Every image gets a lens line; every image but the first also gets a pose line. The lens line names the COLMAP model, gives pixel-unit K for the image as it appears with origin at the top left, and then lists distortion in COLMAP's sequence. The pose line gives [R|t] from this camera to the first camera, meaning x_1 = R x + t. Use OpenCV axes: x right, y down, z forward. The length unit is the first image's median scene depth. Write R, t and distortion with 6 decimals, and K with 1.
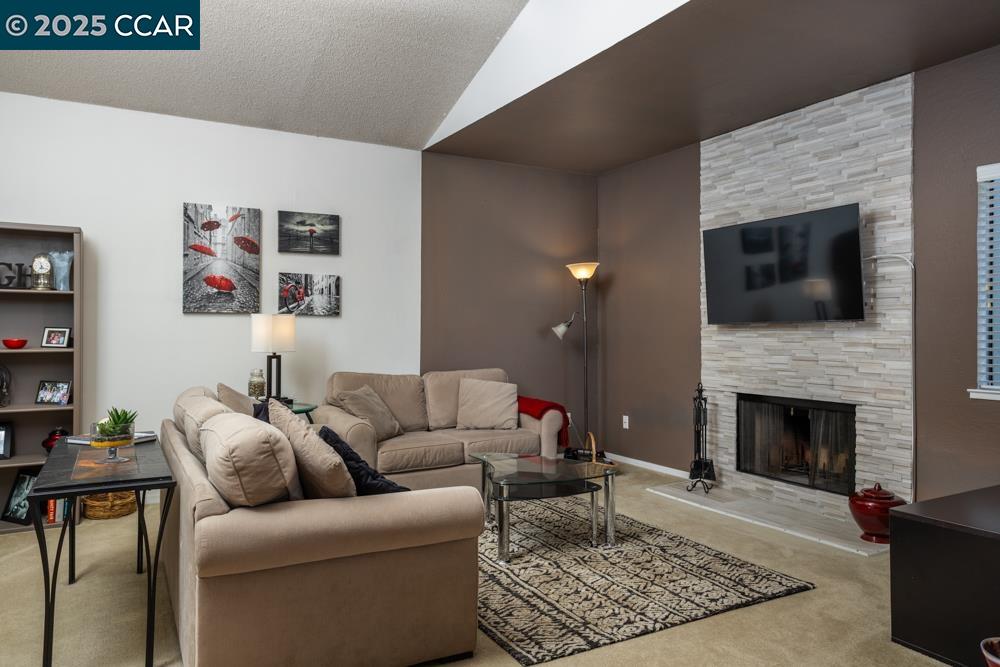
lens RADIAL K [[685.7, 0, 499.2], [0, 685.7, 320.8], [0, 0, 1]] dist [0.008308, 0.004878]
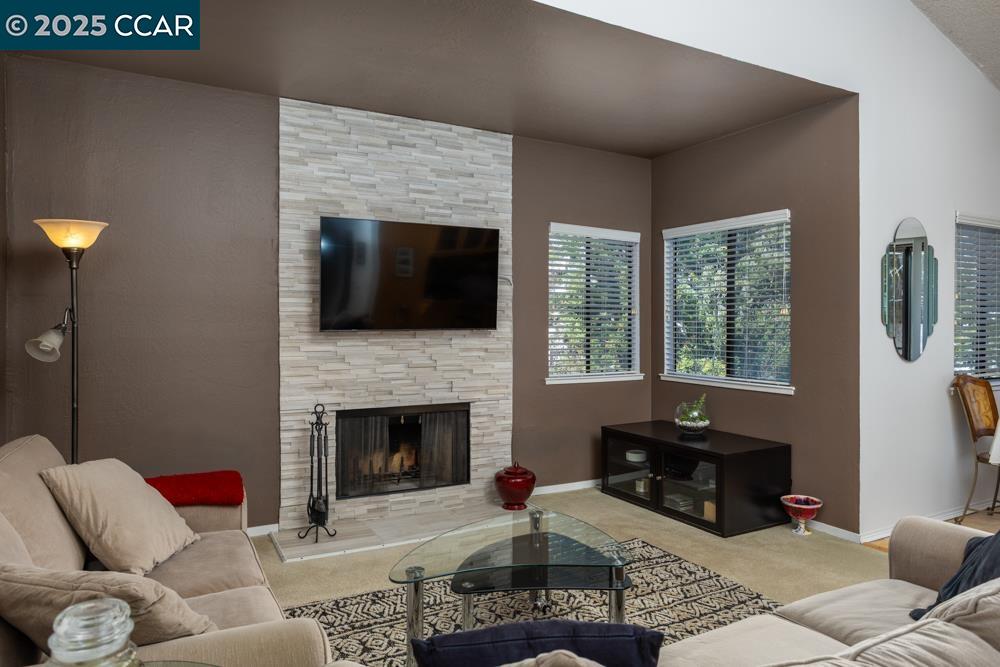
lens RADIAL K [[646.7, 0, 505.2], [0, 646.7, 330.0], [0, 0, 1]] dist [-0.031720, 0.053689]
pose [[0.005592, -0.006542, 0.999963, -0.521301], [-0.014706, 0.999870, 0.006624, -0.005989], [-0.999876, -0.014743, 0.005495, 0.876286]]
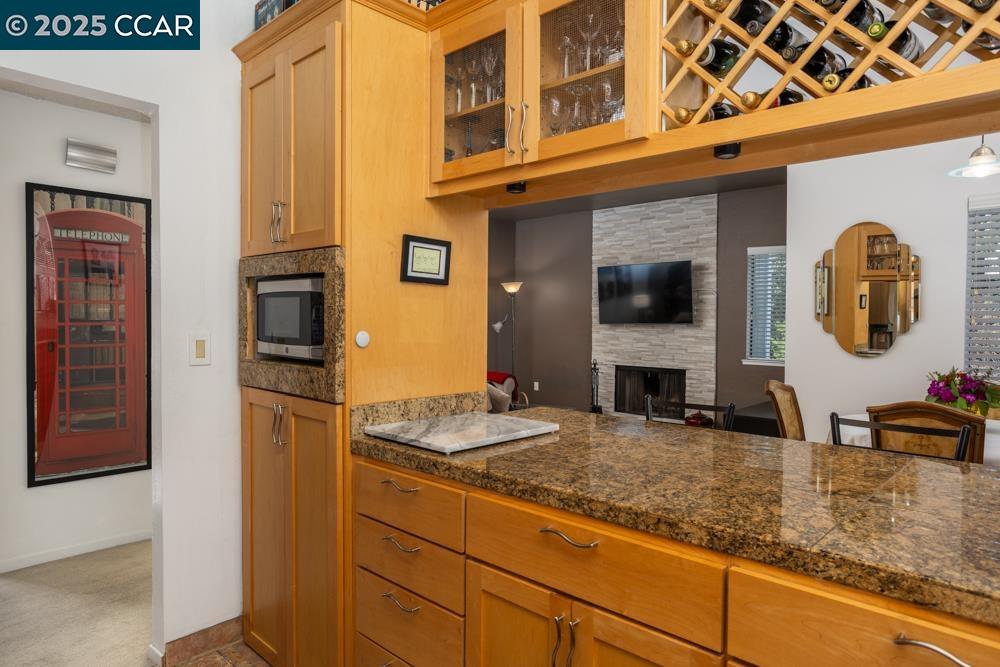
lens RADIAL K [[611.7, 0, 499.2], [0, 611.7, 323.4], [0, 0, 1]] dist [-0.020655, -0.000201]
pose [[0.954464, 0.003296, 0.298307, -0.410132], [-0.009996, 0.999731, 0.020937, -0.027794], [-0.298157, -0.022966, 0.954240, -0.370942]]
